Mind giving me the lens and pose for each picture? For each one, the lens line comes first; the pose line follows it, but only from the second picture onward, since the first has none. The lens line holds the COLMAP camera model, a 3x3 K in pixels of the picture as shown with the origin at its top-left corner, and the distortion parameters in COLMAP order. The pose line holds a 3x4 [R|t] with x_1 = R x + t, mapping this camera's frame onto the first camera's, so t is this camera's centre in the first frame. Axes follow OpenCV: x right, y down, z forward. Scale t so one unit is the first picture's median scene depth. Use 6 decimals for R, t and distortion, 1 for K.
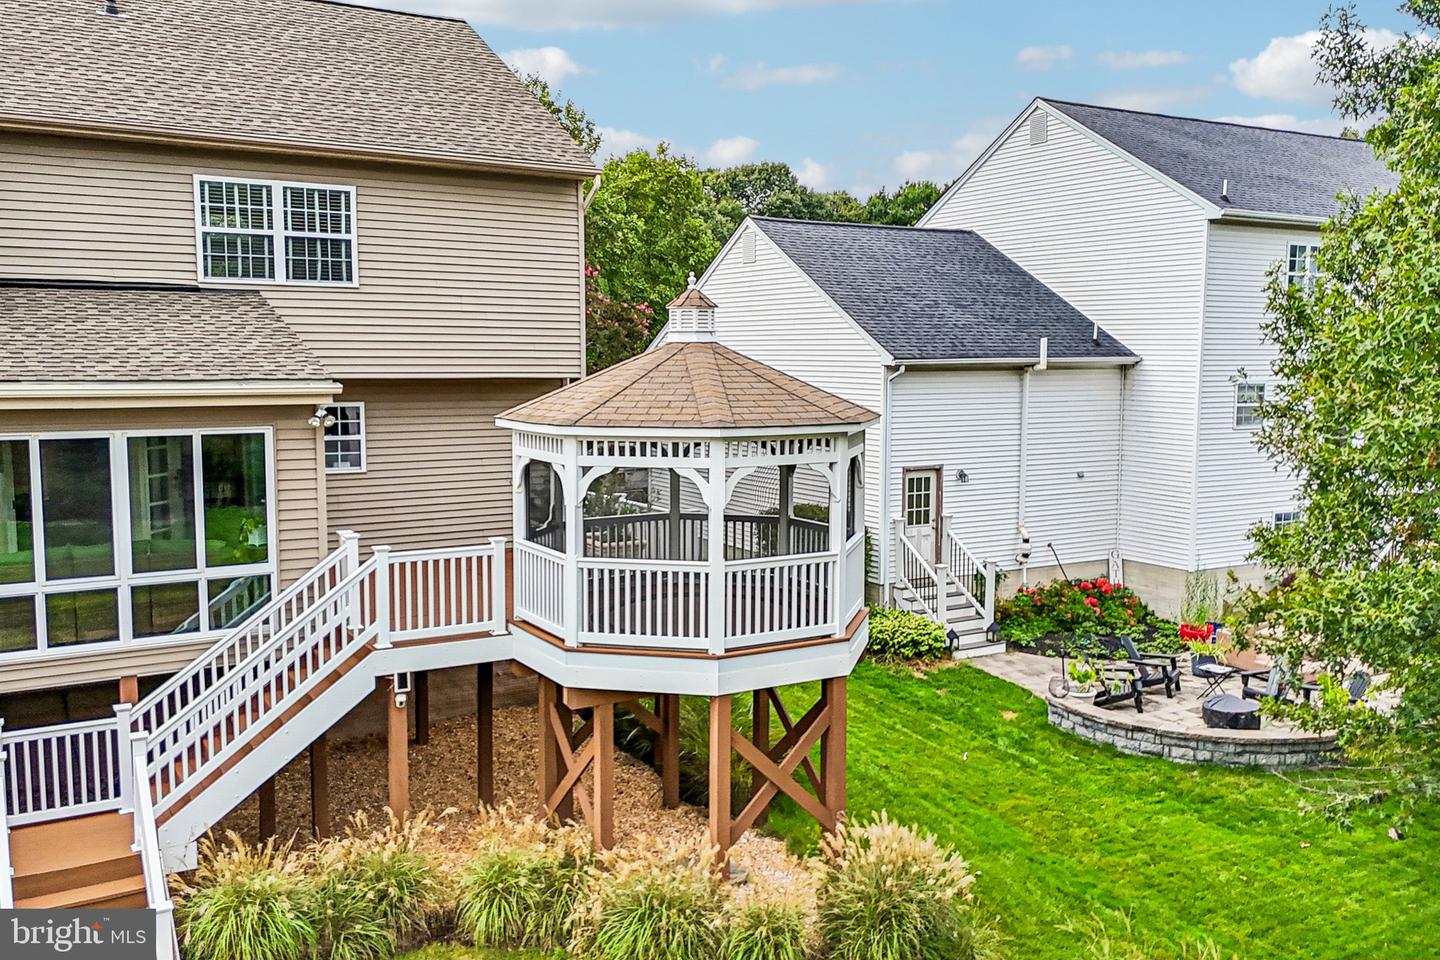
lens RADIAL K [[1247.3, 0, 720.1], [0, 1247.3, 479.5], [0, 0, 1]] dist [0.090060, -0.116272]
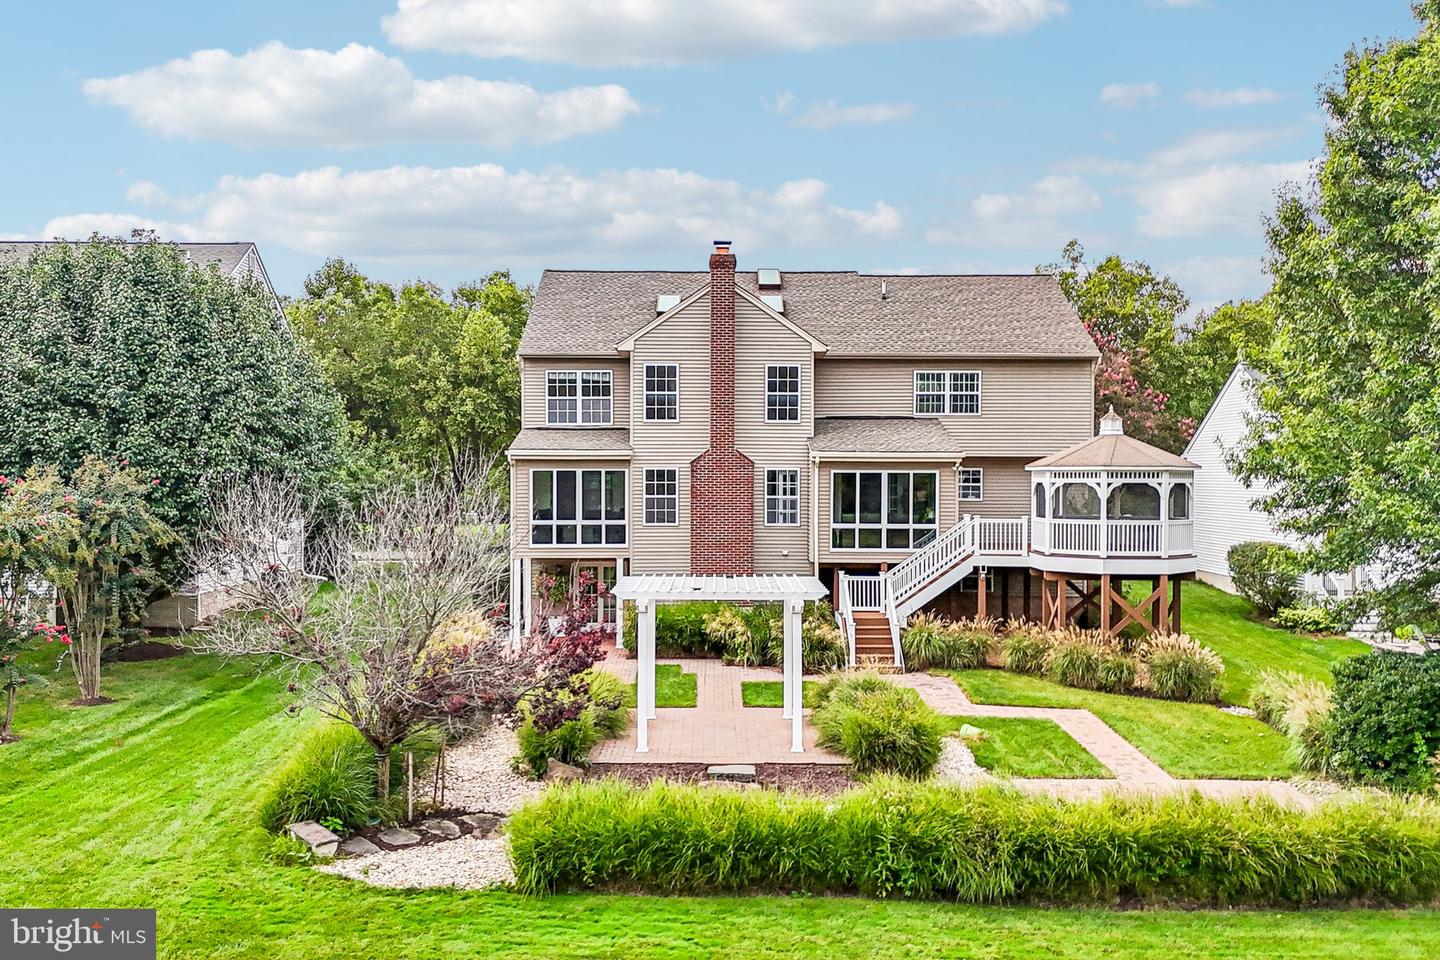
lens RADIAL K [[1247.3, 0, 716.0], [0, 1247.3, 484.2], [0, 0, 1]] dist [0.090060, -0.116272]
pose [[0.860614, 0.006335, -0.509218, 0.566552], [-0.053903, 0.995439, -0.078716, 0.216988], [0.506397, 0.095192, 0.857030, -1.451024]]
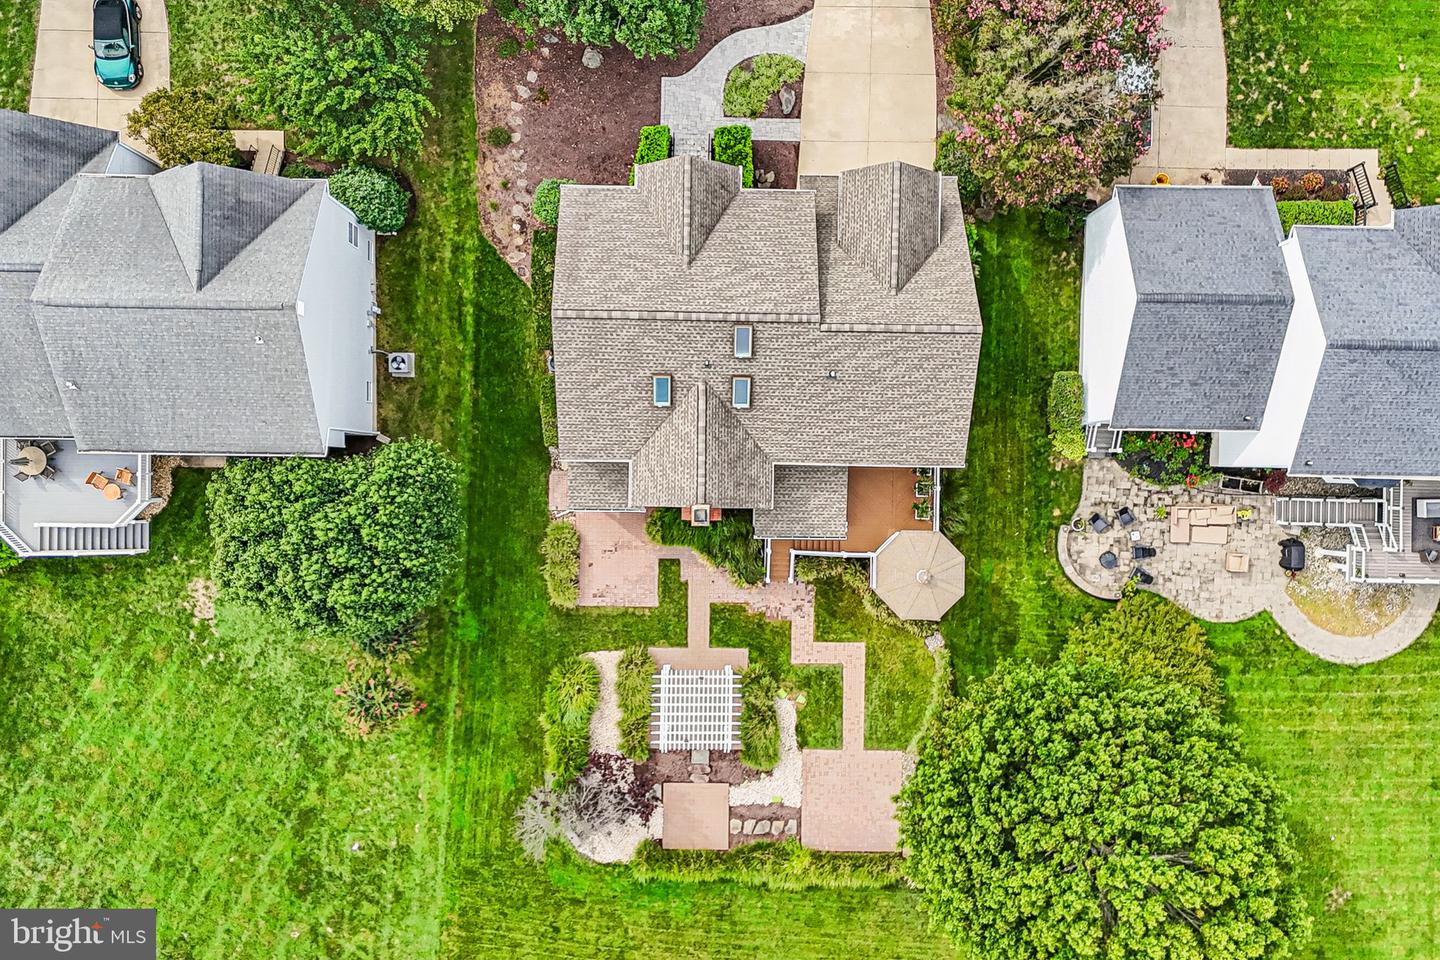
lens RADIAL K [[1247.3, 0, 721.6], [0, 1247.3, 472.1], [0, 0, 1]] dist [0.090060, -0.116272]
pose [[0.851182, 0.524856, 0.003980, -0.814783], [-0.061342, 0.091944, 0.993873, -4.360182], [0.521274, -0.846211, 0.110457, 0.518382]]
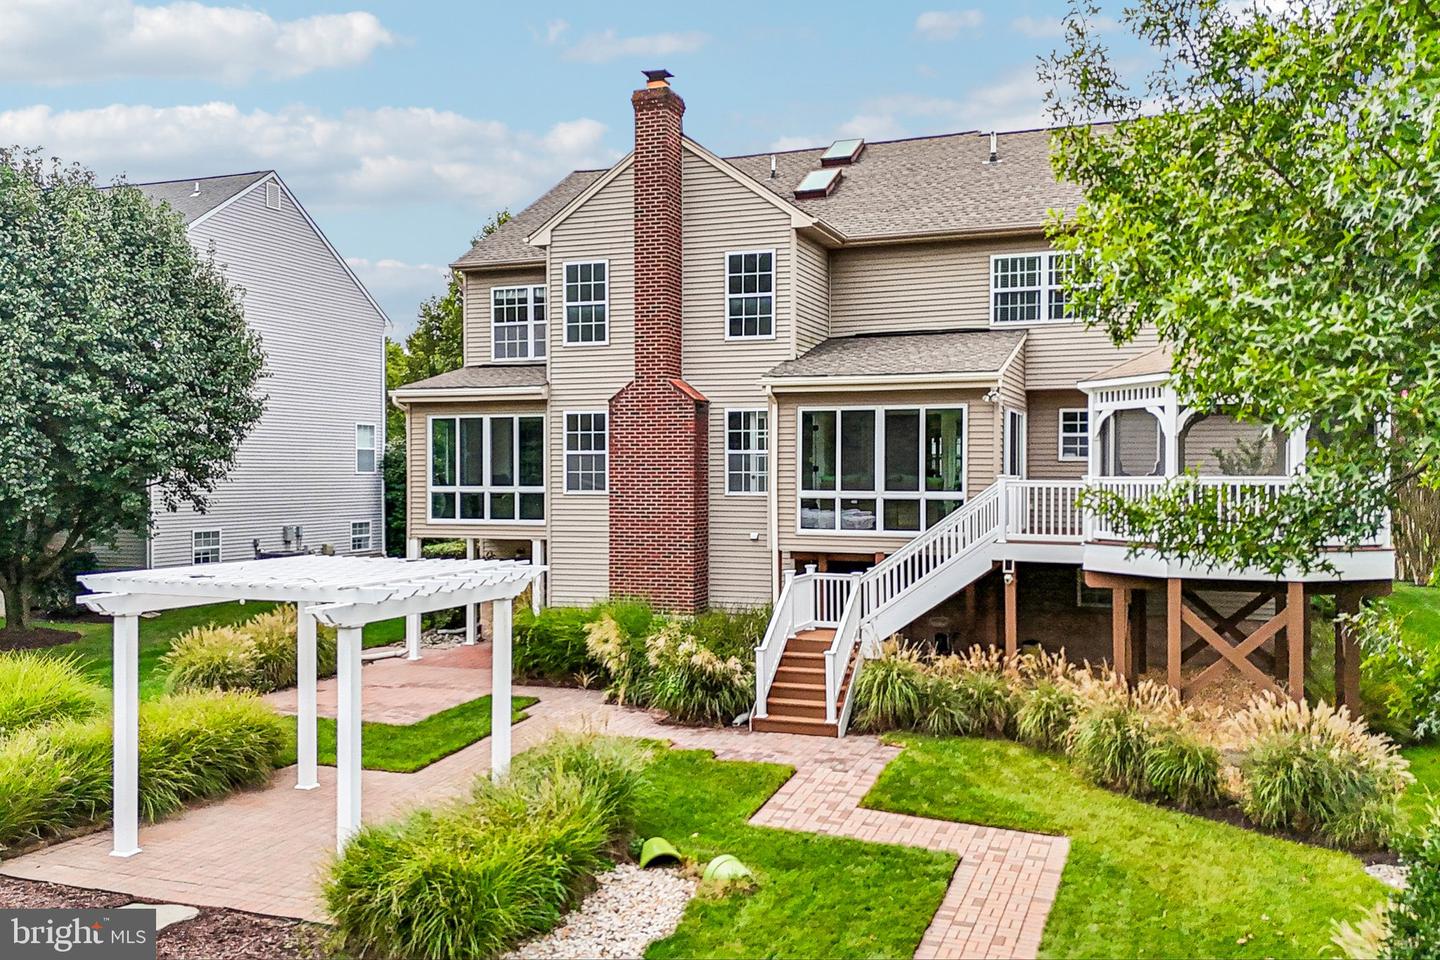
lens RADIAL K [[1247.3, 0, 720.0], [0, 1247.3, 483.5], [0, 0, 1]] dist [0.090060, -0.116272]
pose [[0.614785, 0.005419, -0.788677, 0.699586], [-0.081696, 0.995035, -0.056847, 0.174688], [0.784452, 0.099381, 0.612175, -0.182954]]
